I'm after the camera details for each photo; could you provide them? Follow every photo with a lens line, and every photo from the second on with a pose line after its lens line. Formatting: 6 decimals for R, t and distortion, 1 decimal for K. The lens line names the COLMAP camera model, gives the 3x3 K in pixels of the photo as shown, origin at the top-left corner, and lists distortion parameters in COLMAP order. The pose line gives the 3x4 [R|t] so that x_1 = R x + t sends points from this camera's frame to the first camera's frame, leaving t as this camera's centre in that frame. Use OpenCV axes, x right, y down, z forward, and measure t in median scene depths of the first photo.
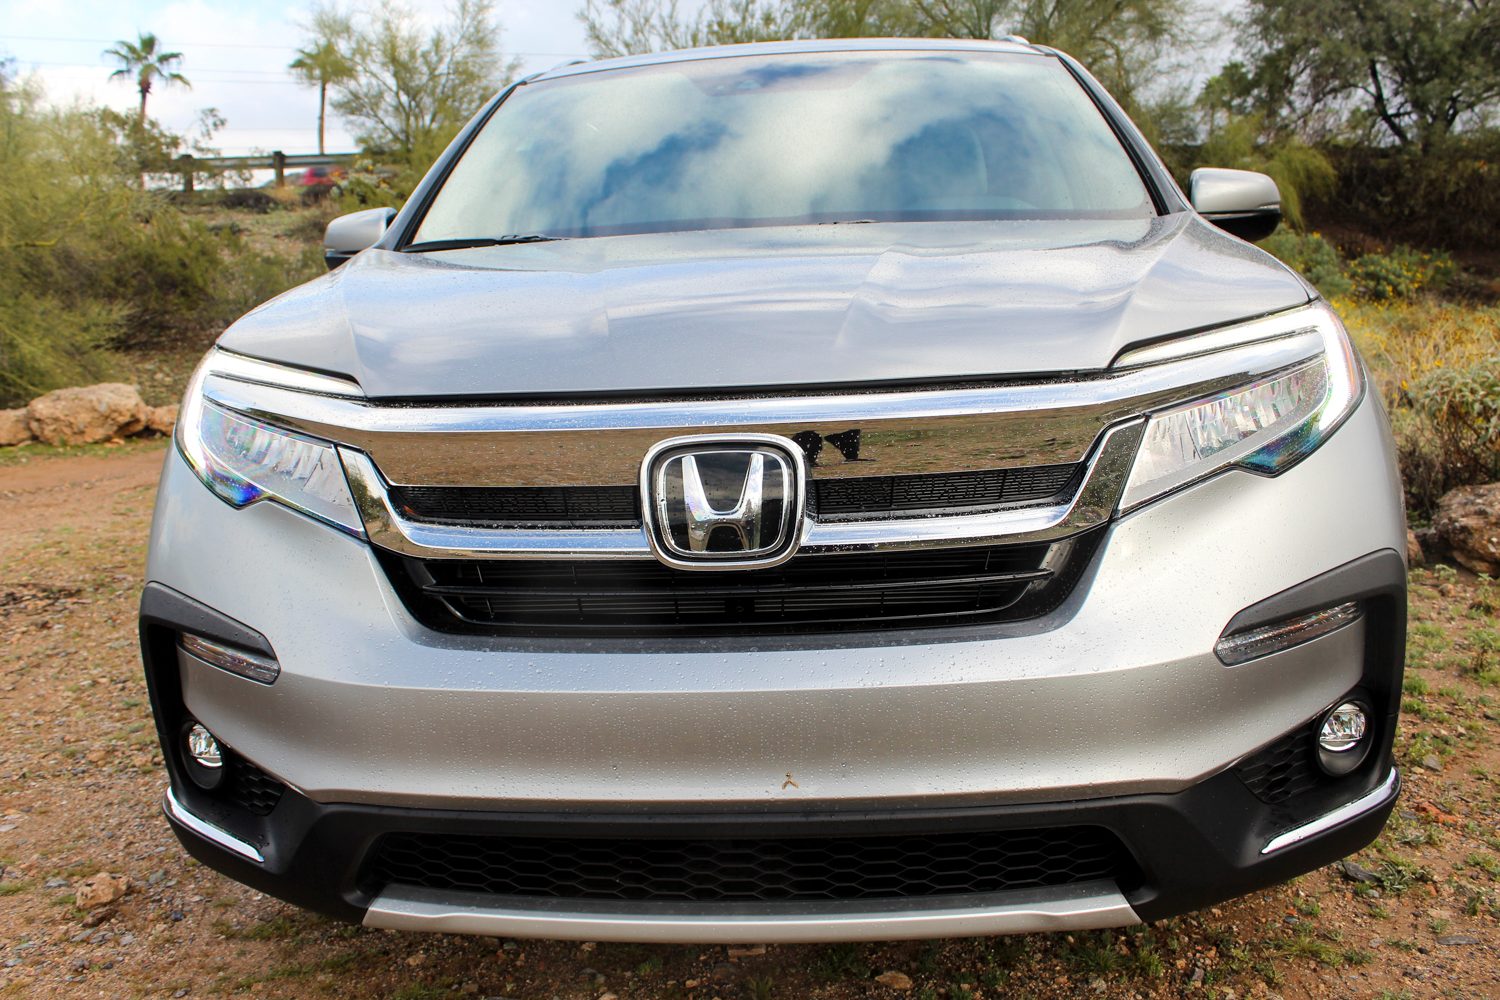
lens RADIAL K [[1363.8, 0, 753.9], [0, 1363.8, 492.5], [0, 0, 1]] dist [-0.093715, 0.072611]
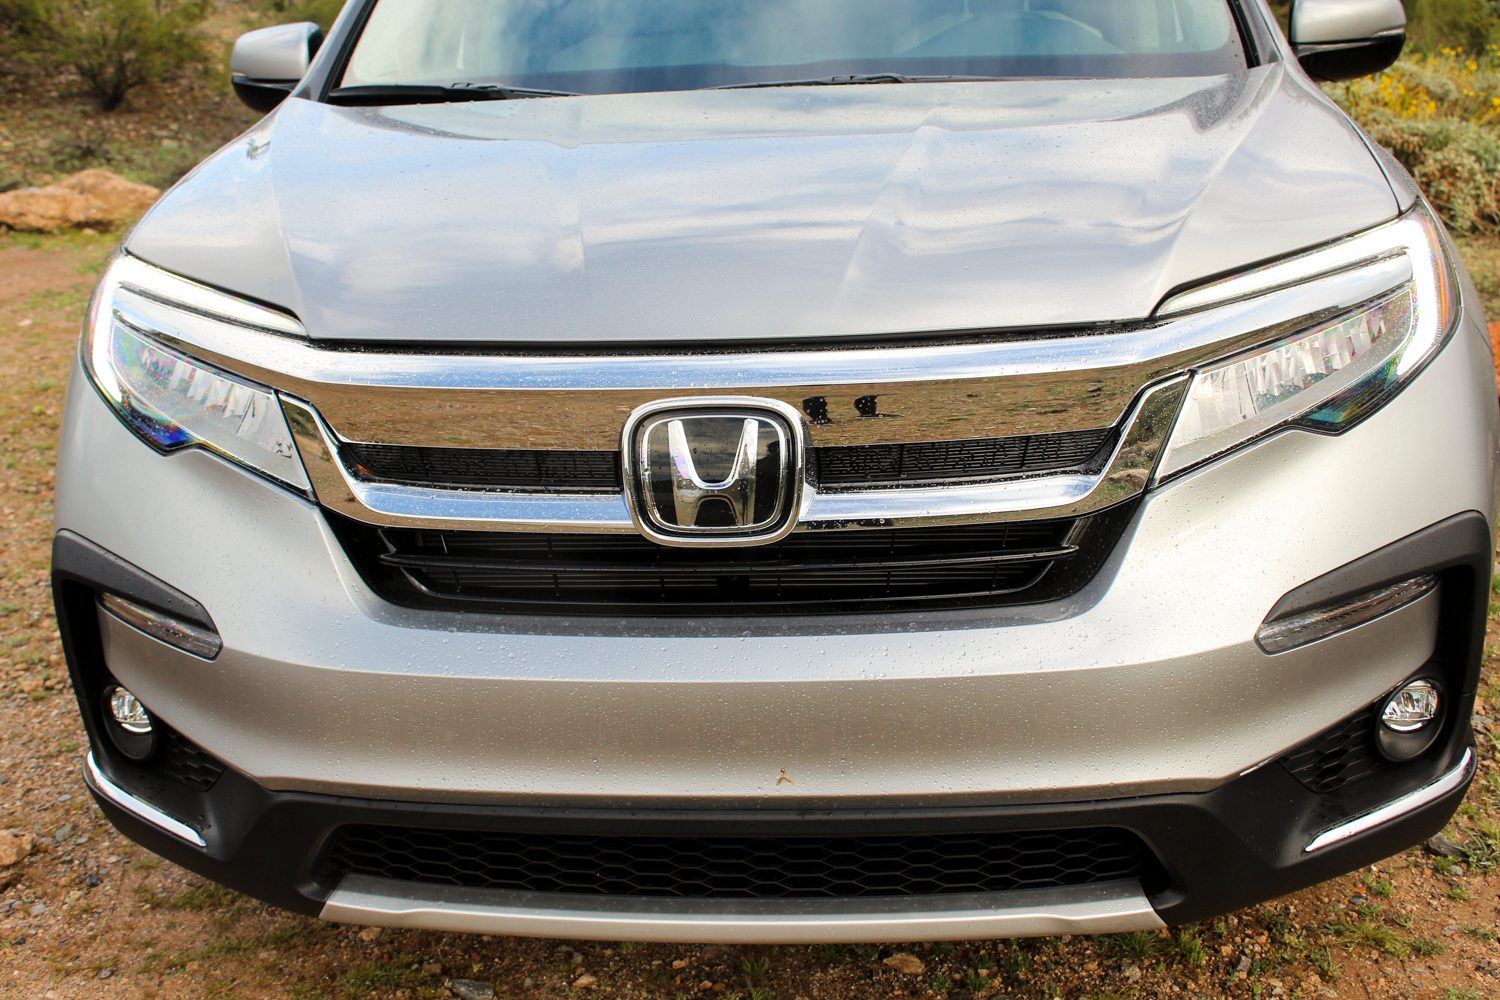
lens RADIAL K [[1728.3, 0, 753.1], [0, 1728.3, 500.4], [0, 0, 1]] dist [-0.024778, 0.000000]
pose [[0.999969, 0.006008, -0.005133, 0.008495], [-0.005323, 0.992217, 0.124408, -0.102324], [0.005841, -0.124377, 0.992218, -0.121618]]
